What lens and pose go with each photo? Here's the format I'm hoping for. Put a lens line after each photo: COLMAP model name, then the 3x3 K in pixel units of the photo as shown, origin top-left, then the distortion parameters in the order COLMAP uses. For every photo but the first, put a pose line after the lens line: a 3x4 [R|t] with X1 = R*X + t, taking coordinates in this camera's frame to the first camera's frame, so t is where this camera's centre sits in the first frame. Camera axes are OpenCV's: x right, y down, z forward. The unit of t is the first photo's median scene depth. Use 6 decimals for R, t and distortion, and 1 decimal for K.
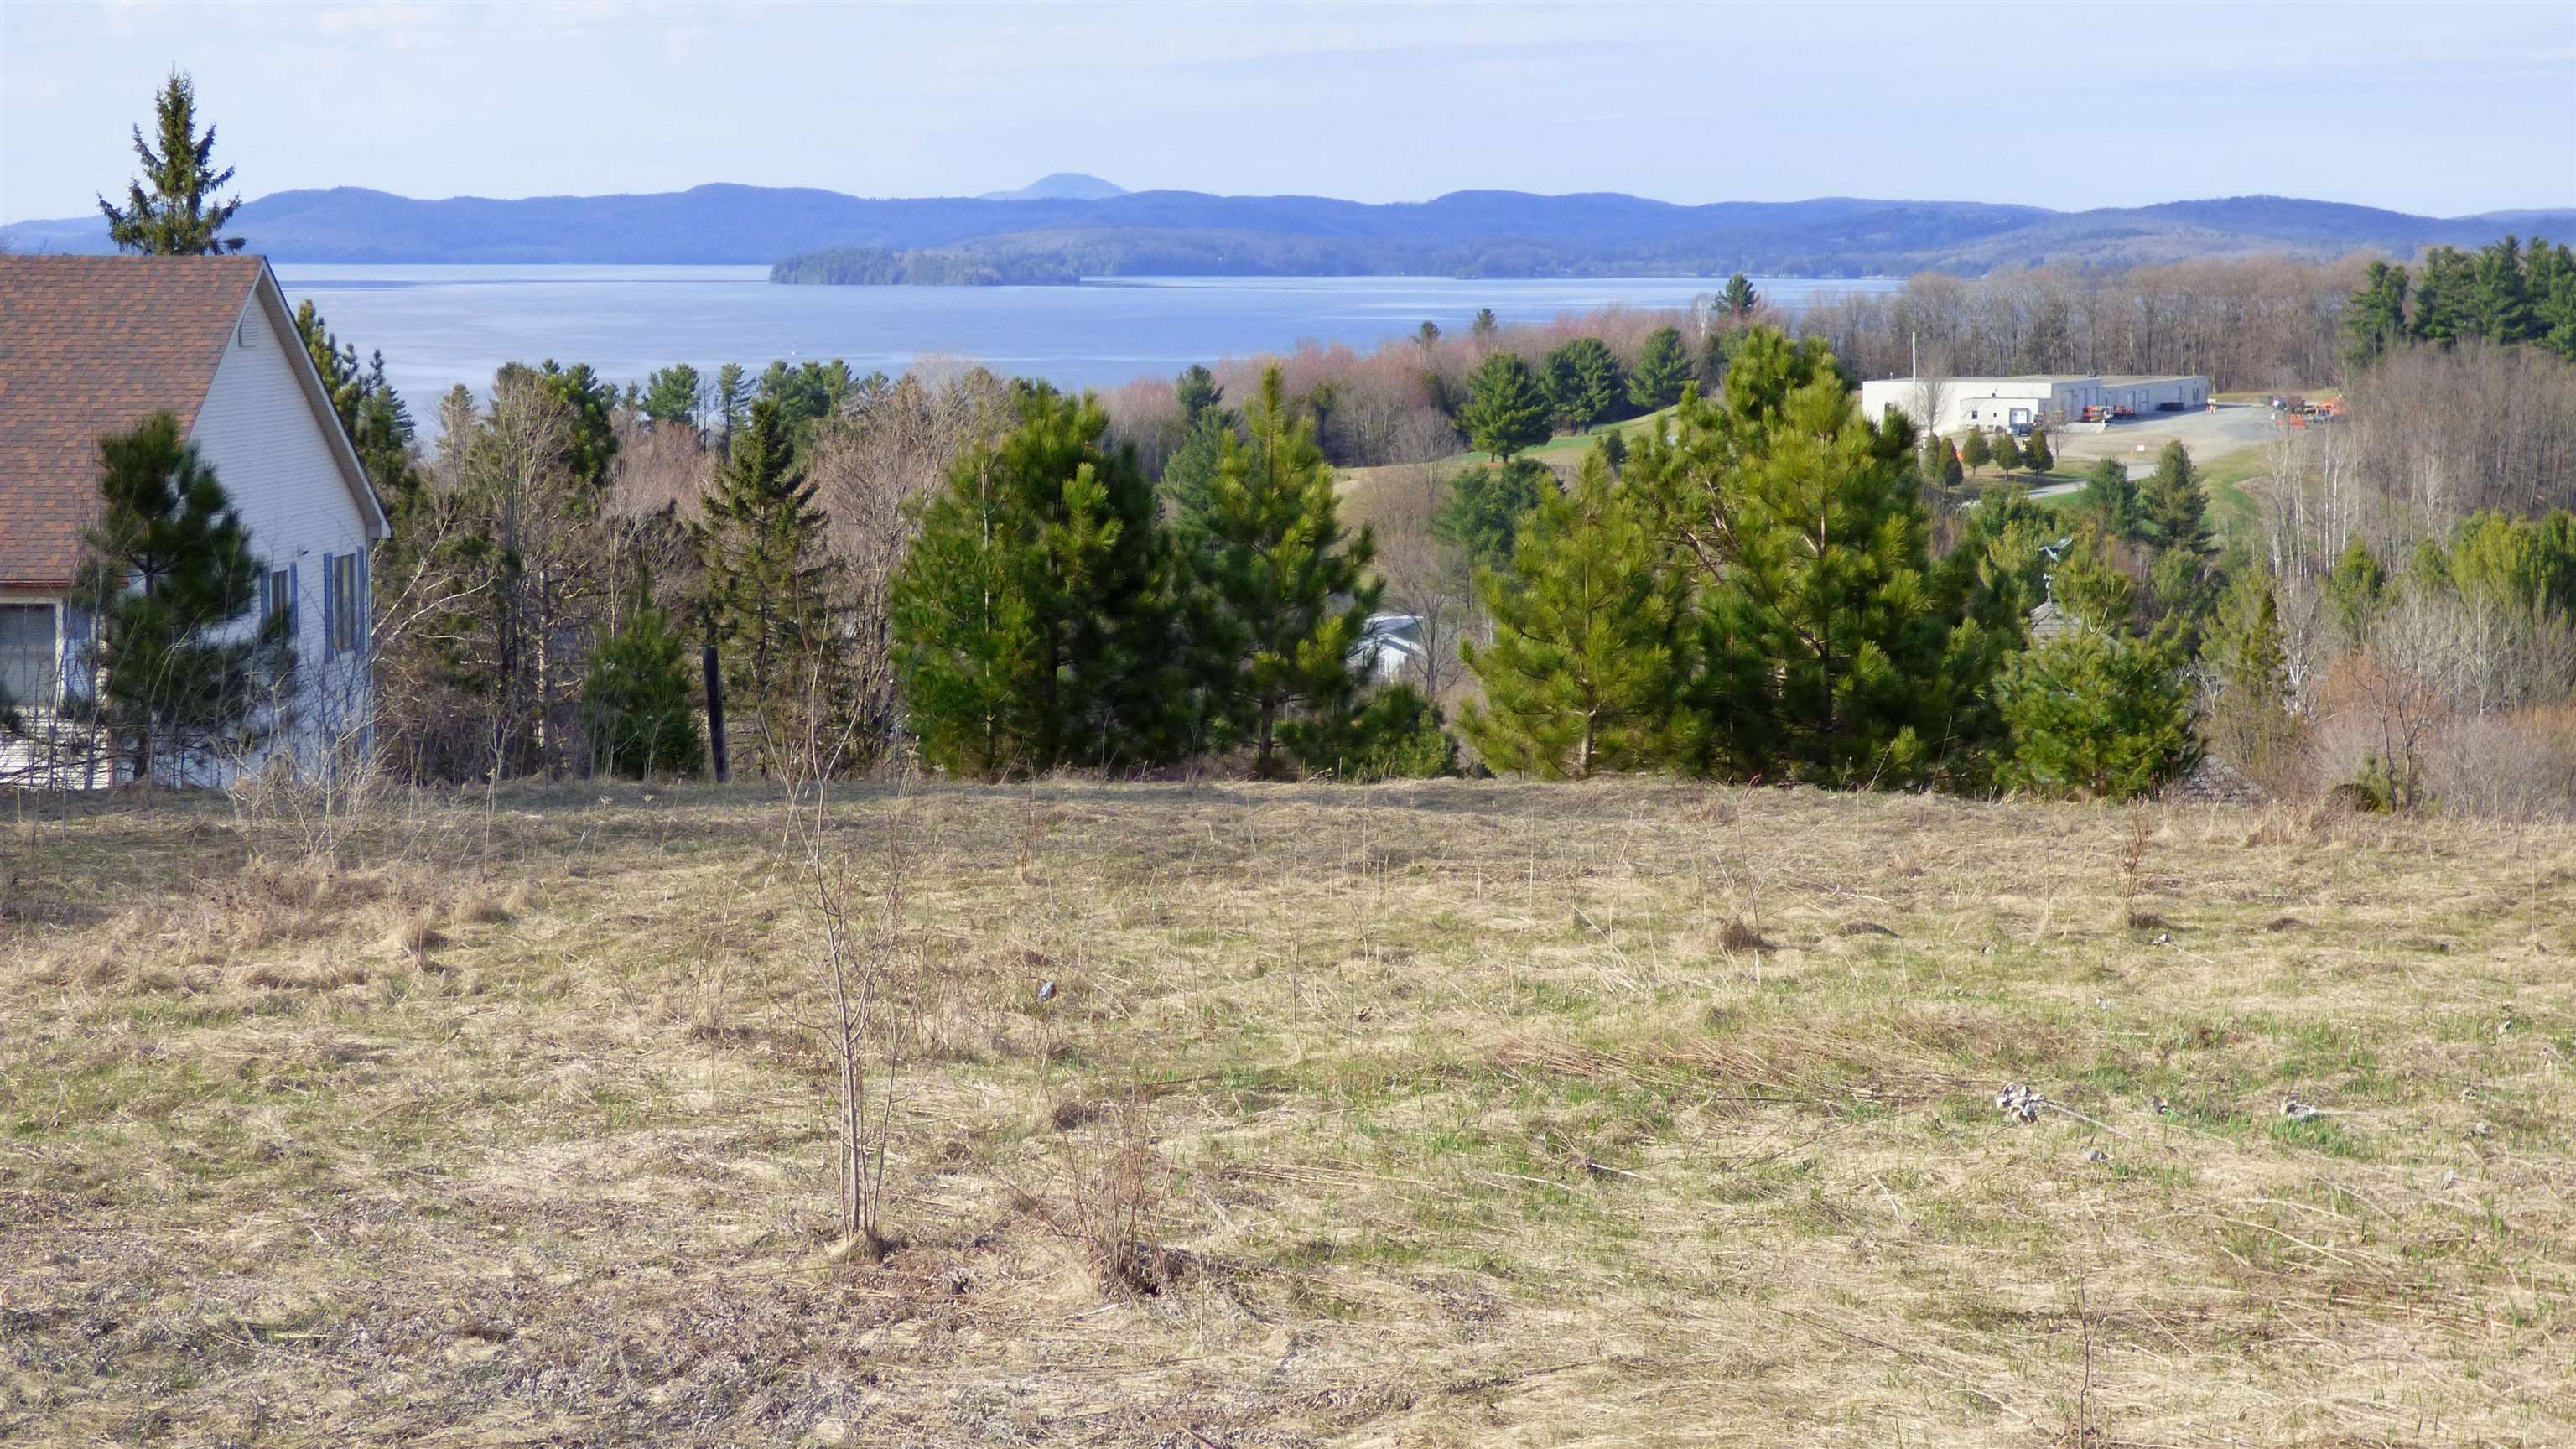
lens RADIAL K [[5256.5, 0, 1312.6], [0, 5256.5, 700.5], [0, 0, 1]] dist [0.177693, 0.000000]
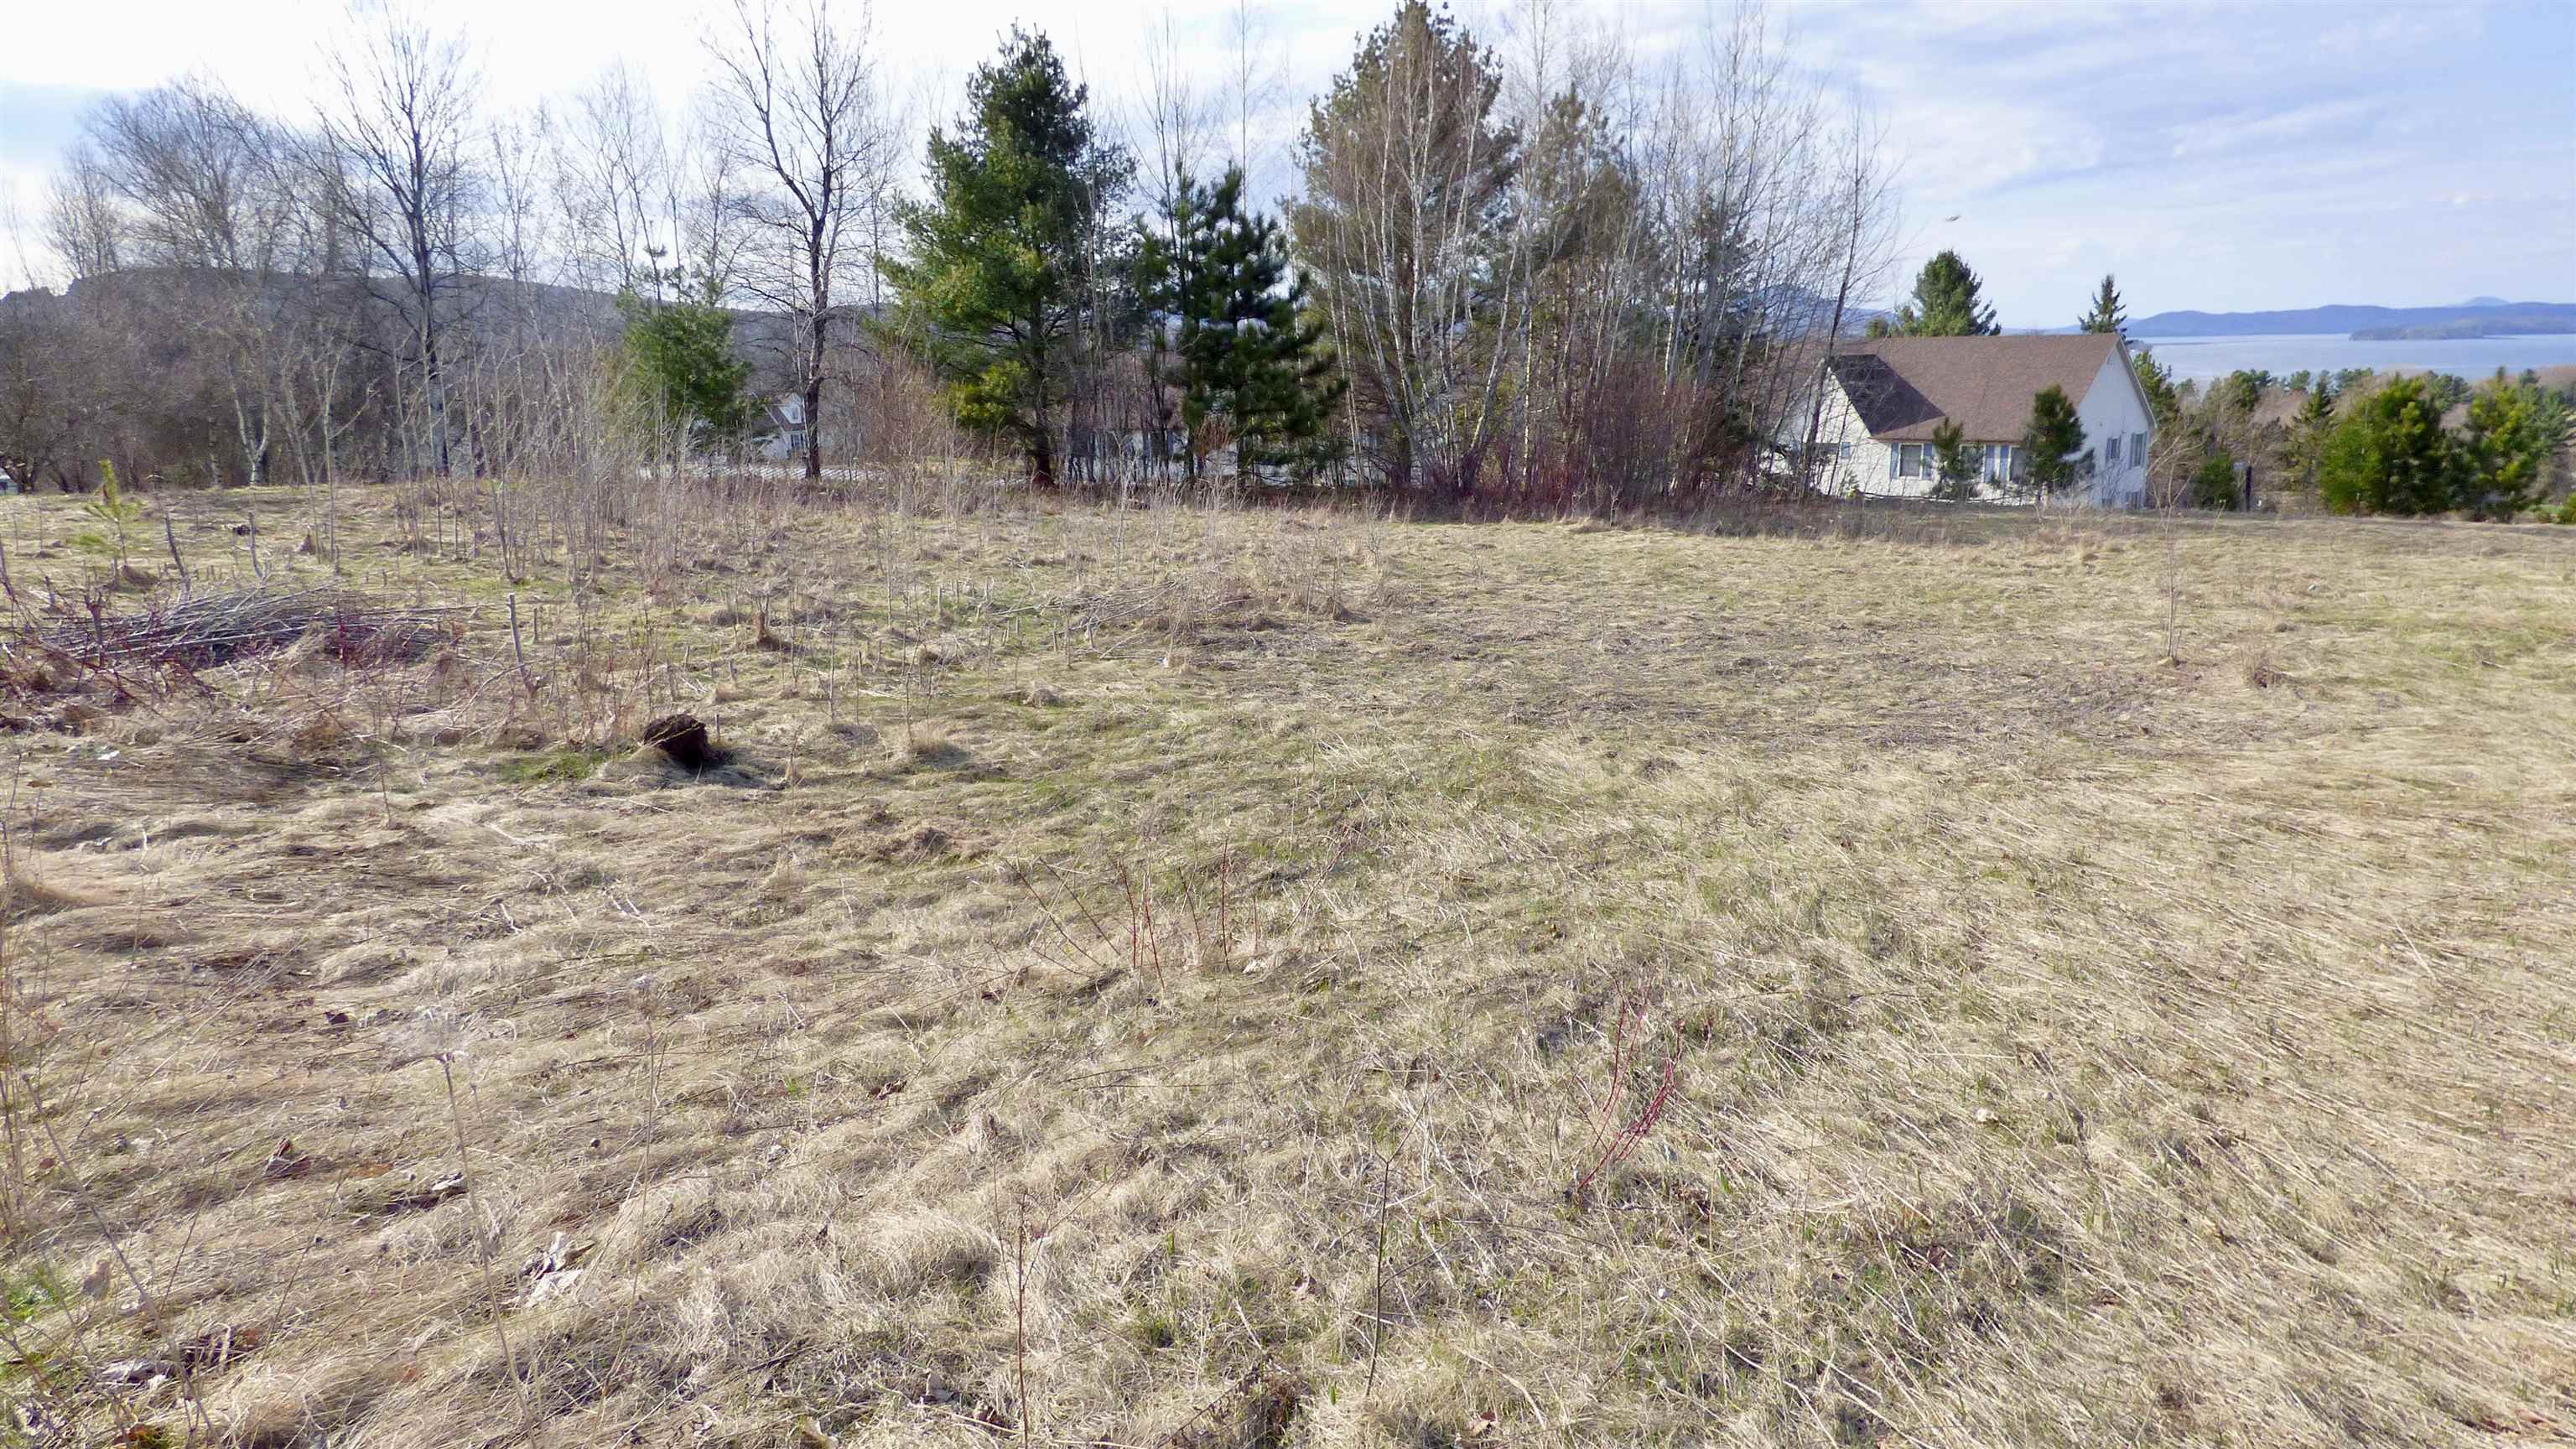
lens RADIAL K [[1555.9, 0, 1320.9], [0, 1555.9, 724.8], [0, 0, 1]] dist [-0.016252, -0.000972]
pose [[0.779587, 0.125982, -0.613492, 0.028250], [-0.027295, 0.985463, 0.167682, 0.001502], [0.625699, -0.113977, 0.771693, 0.005309]]
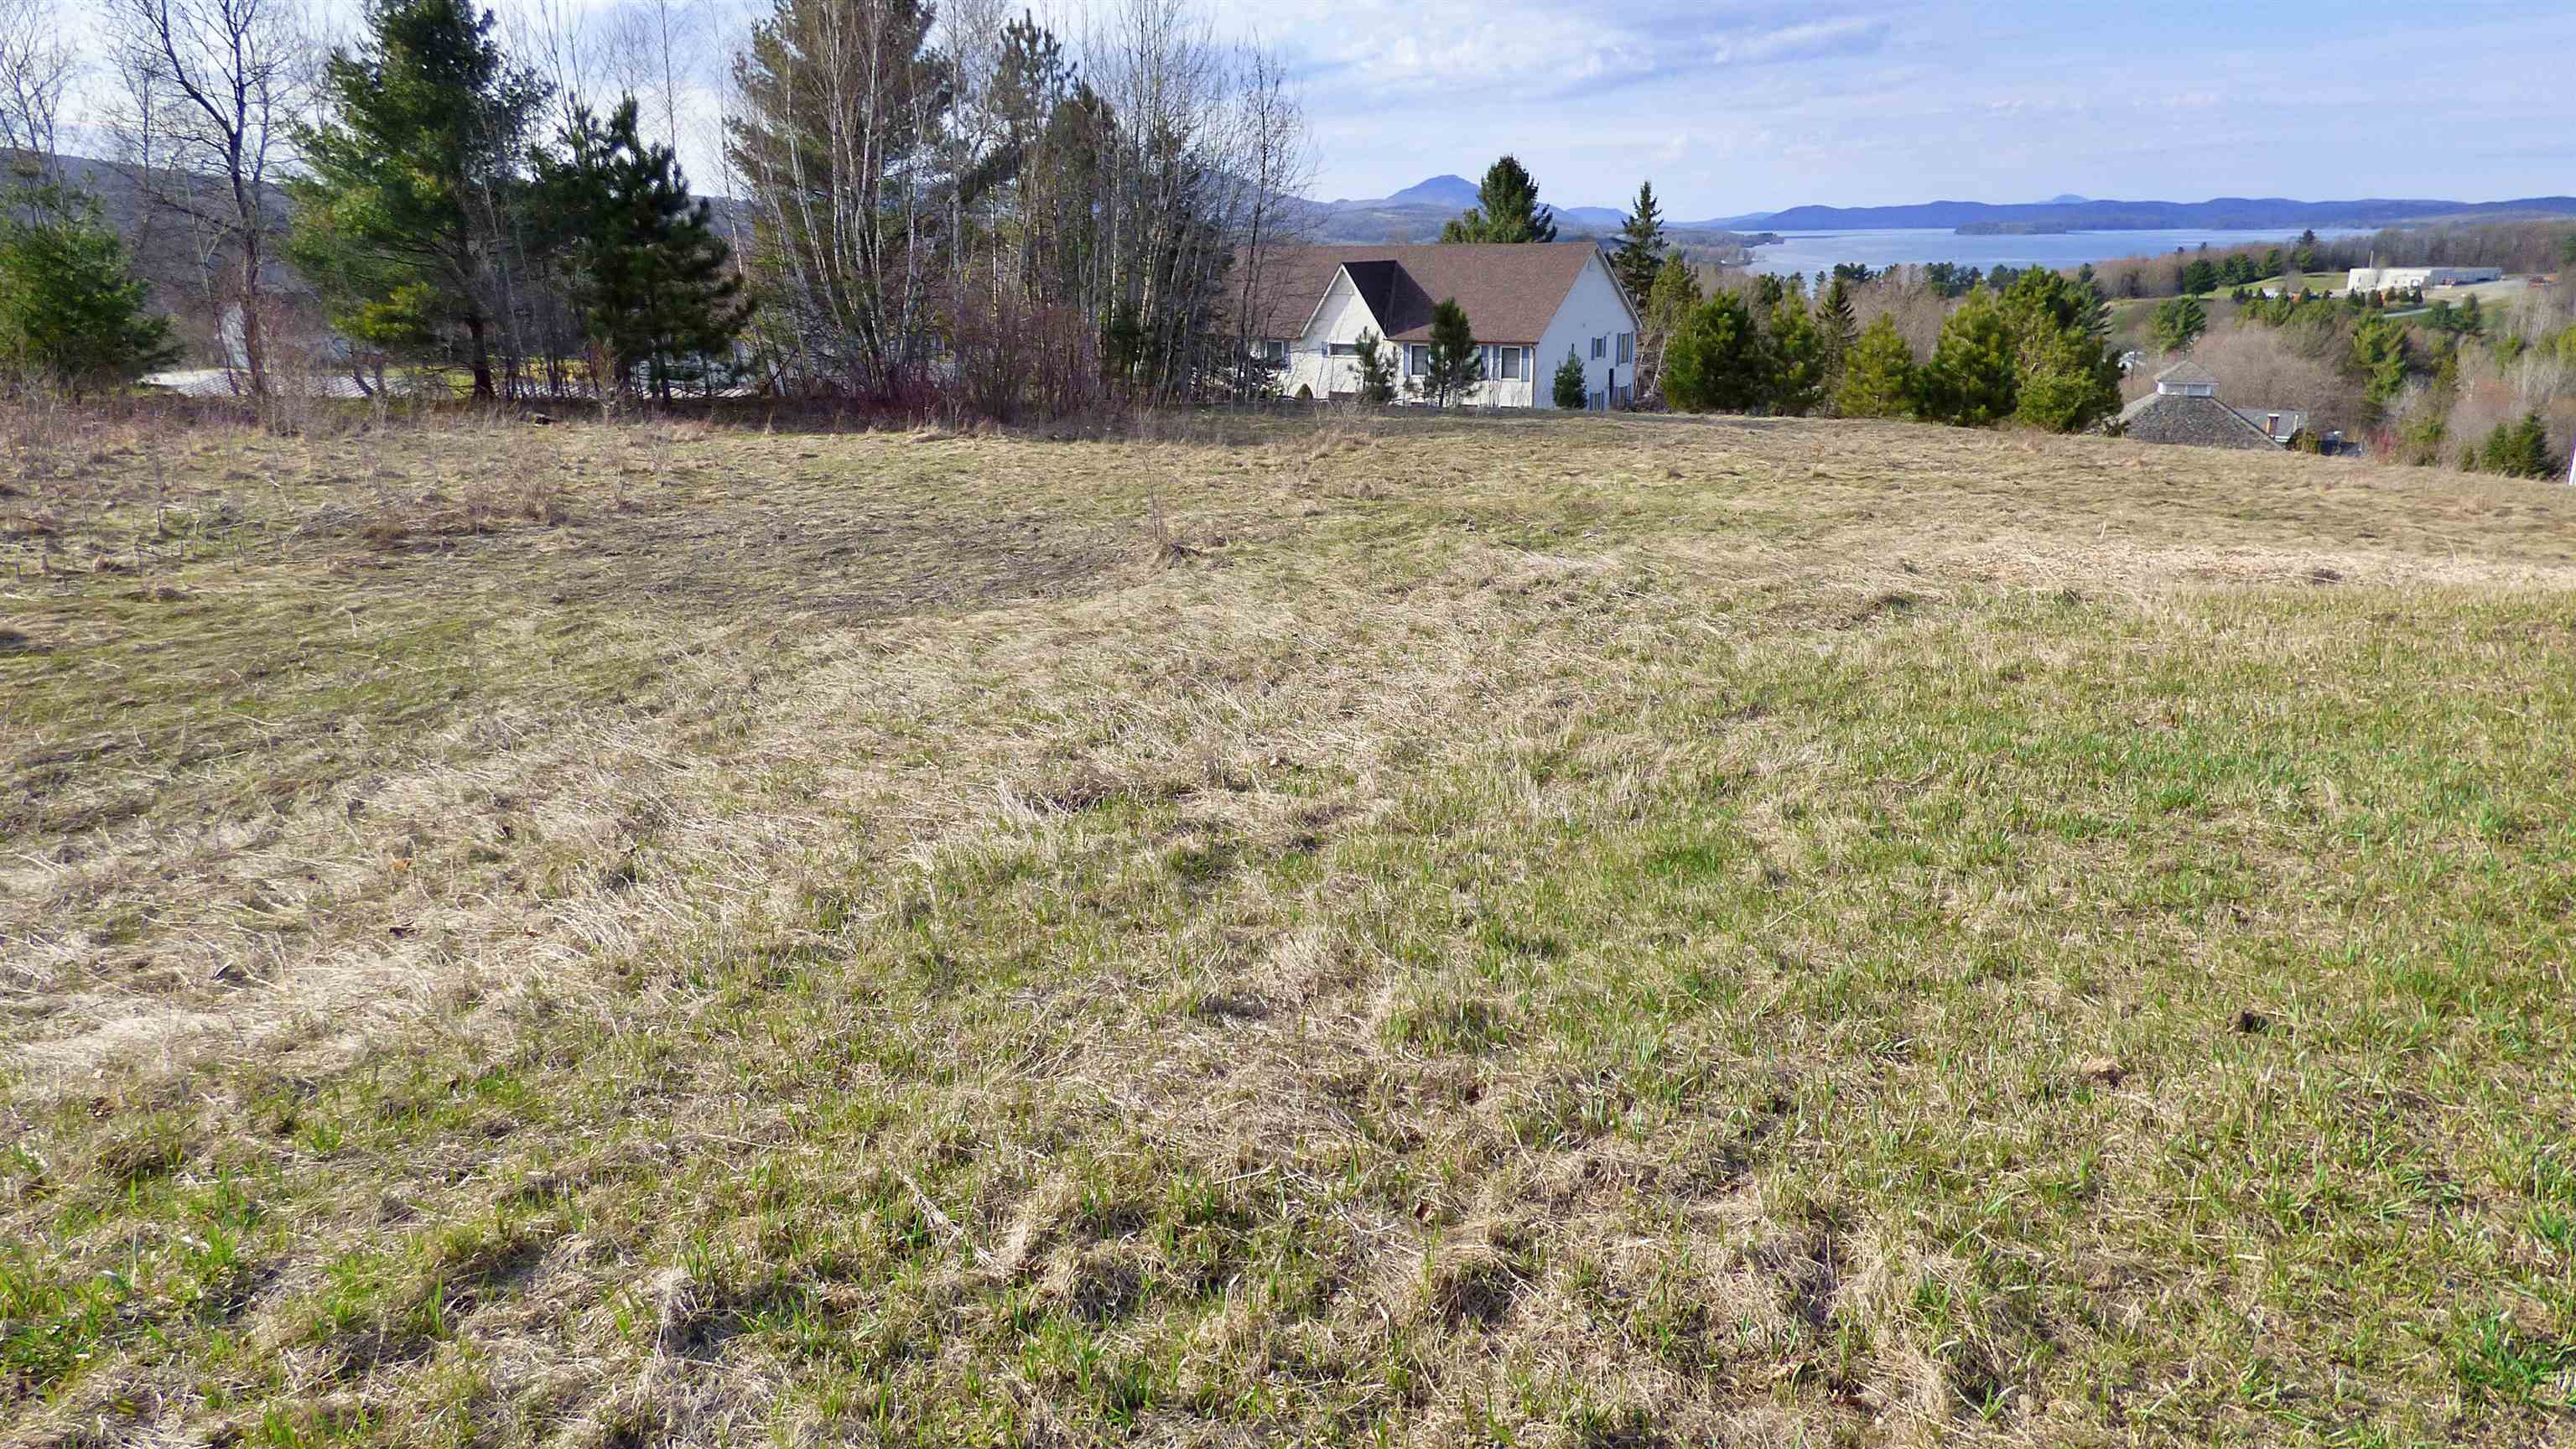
lens RADIAL K [[1555.9, 0, 1306.6], [0, 1555.9, 727.6], [0, 0, 1]] dist [-0.016252, -0.000972]
pose [[0.886390, 0.126210, -0.445402, 0.190992], [-0.022663, 0.972796, 0.230550, -0.011419], [0.462383, -0.194263, 0.865138, -0.002574]]
